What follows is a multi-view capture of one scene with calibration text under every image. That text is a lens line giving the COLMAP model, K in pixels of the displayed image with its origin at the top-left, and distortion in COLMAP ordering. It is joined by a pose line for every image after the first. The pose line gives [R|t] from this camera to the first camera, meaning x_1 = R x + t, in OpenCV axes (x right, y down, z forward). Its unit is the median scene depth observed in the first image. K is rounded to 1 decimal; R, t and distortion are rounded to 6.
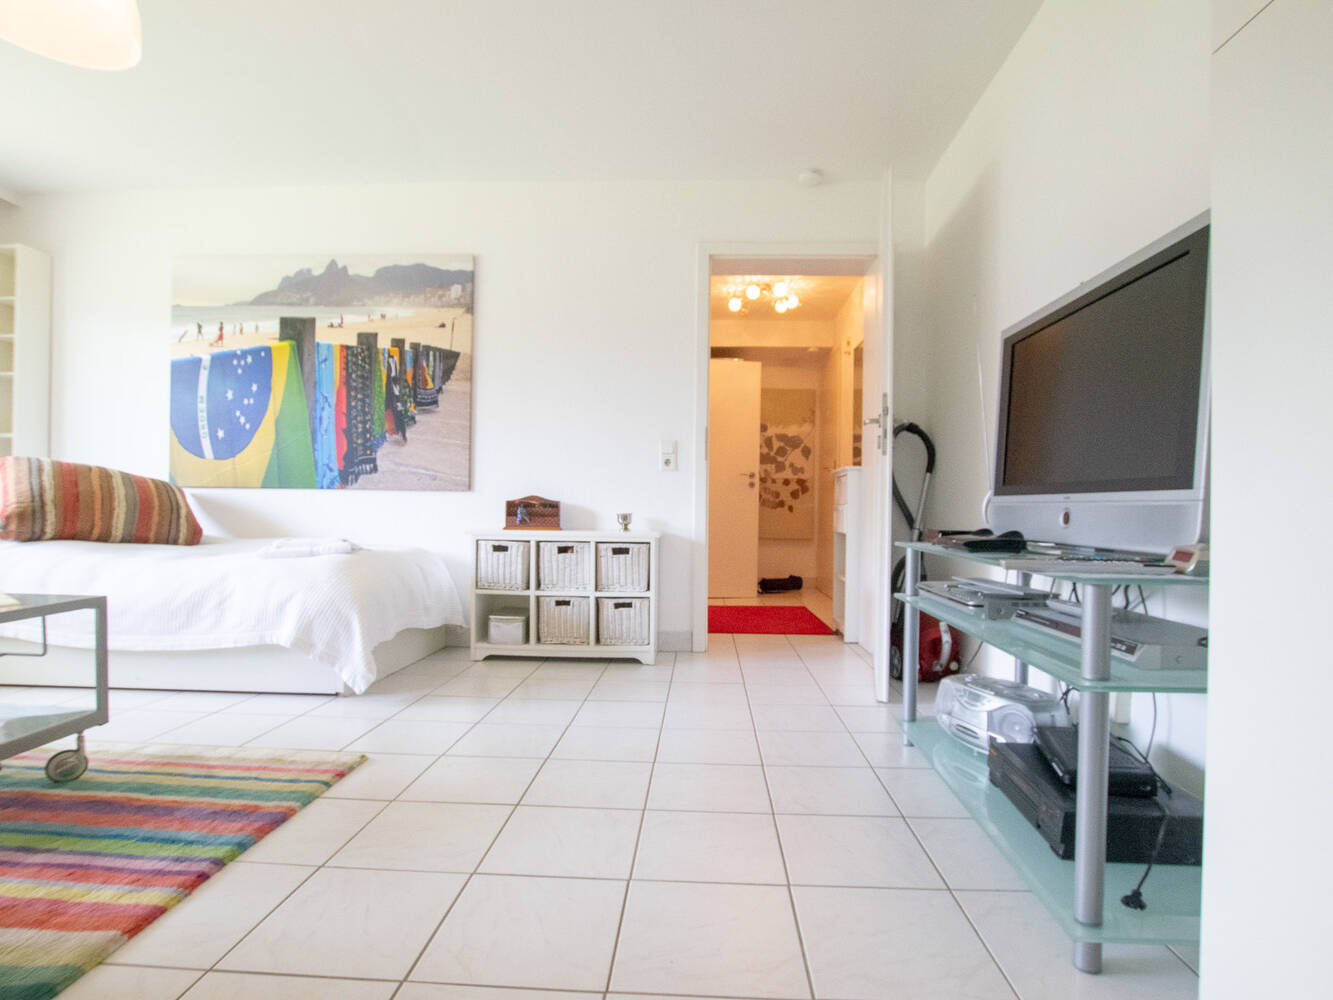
lens RADIAL K [[676.2, 0, 678.3], [0, 676.2, 514.5], [0, 0, 1]] dist [-0.036712, 0.009626]
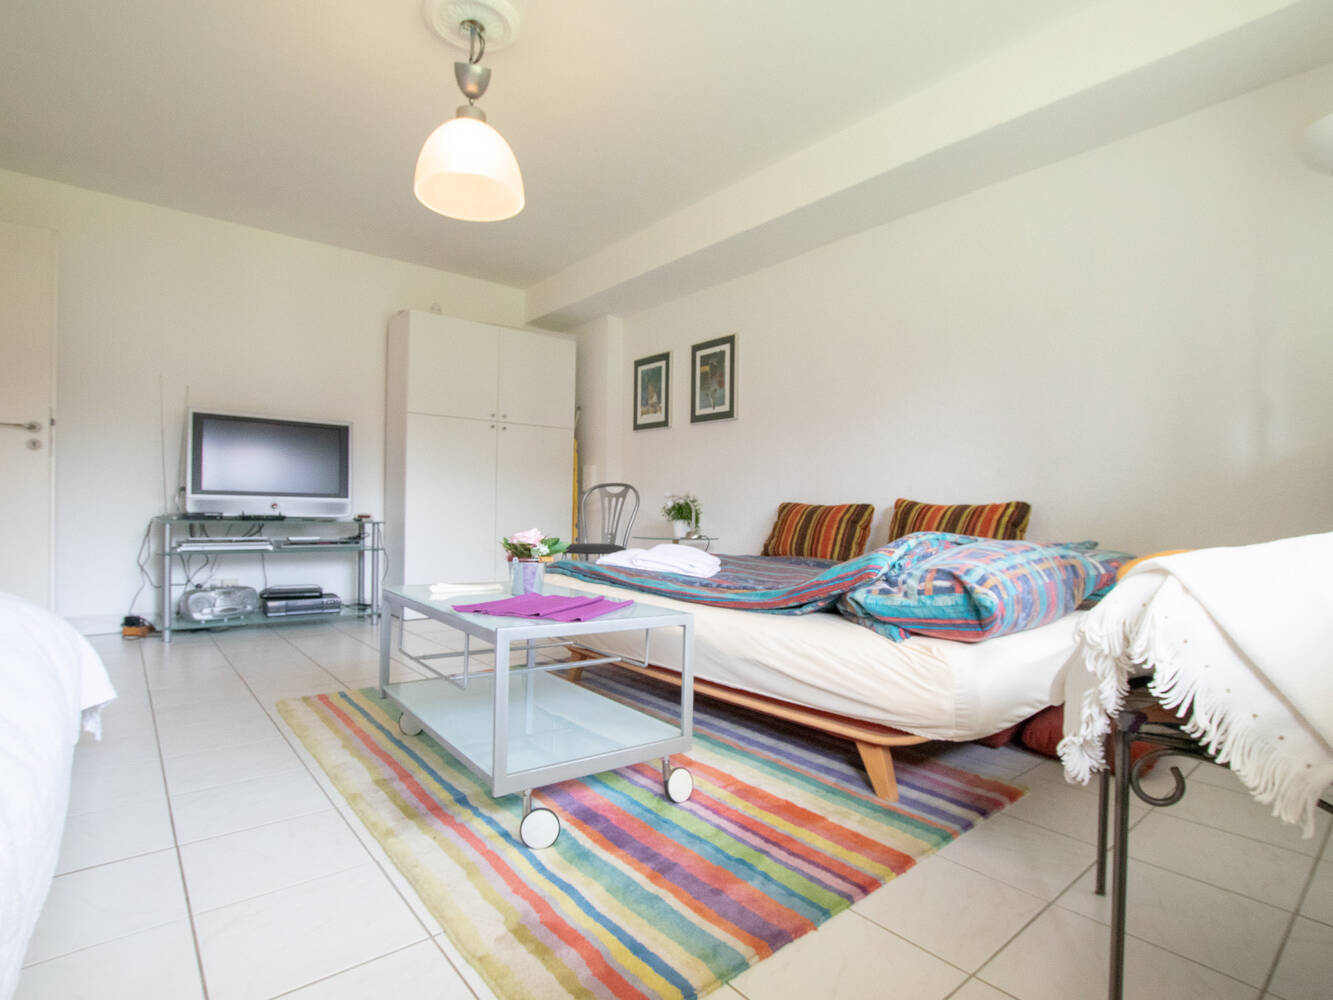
lens RADIAL K [[676.2, 0, 673.6], [0, 676.2, 509.6], [0, 0, 1]] dist [-0.036712, 0.009626]
pose [[-0.676761, -0.020184, 0.735926, -1.072923], [-0.018120, 0.999778, 0.010757, -0.016580], [-0.735979, -0.006055, -0.676977, 0.746653]]
